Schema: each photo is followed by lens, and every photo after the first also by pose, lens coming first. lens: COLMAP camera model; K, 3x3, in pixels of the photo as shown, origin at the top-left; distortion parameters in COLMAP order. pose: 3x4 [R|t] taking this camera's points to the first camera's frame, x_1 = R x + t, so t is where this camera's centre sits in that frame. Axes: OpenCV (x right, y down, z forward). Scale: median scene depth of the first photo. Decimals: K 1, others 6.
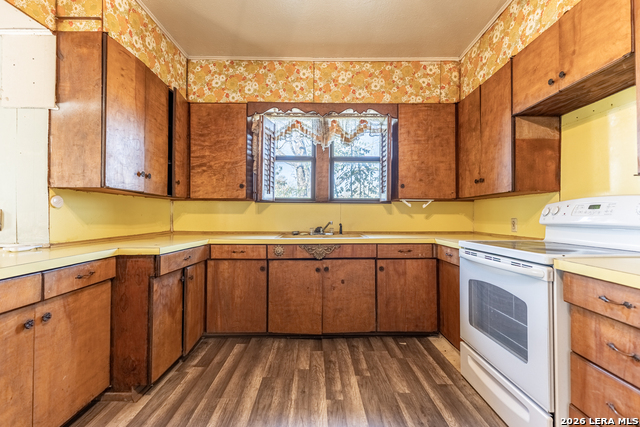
lens RADIAL K [[290.7, 0, 324.4], [0, 290.7, 211.8], [0, 0, 1]] dist [0.012768, -0.002054]
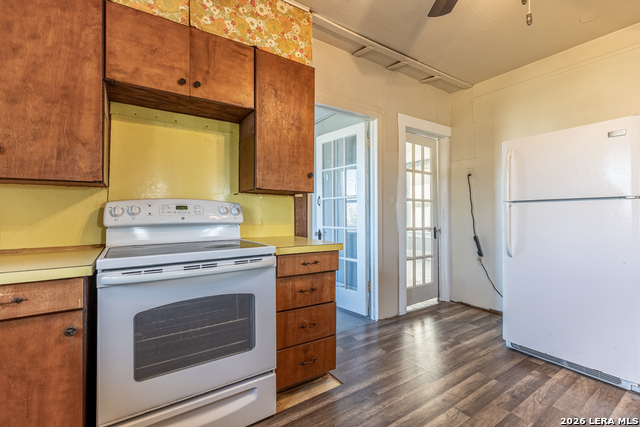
lens RADIAL K [[290.7, 0, 314.2], [0, 290.7, 210.8], [0, 0, 1]] dist [0.012768, -0.002054]
pose [[-0.540295, 0.008595, 0.841432, -0.218140], [-0.005459, 0.999891, -0.013720, 0.006438], [-0.841458, -0.012006, -0.540190, 0.834608]]
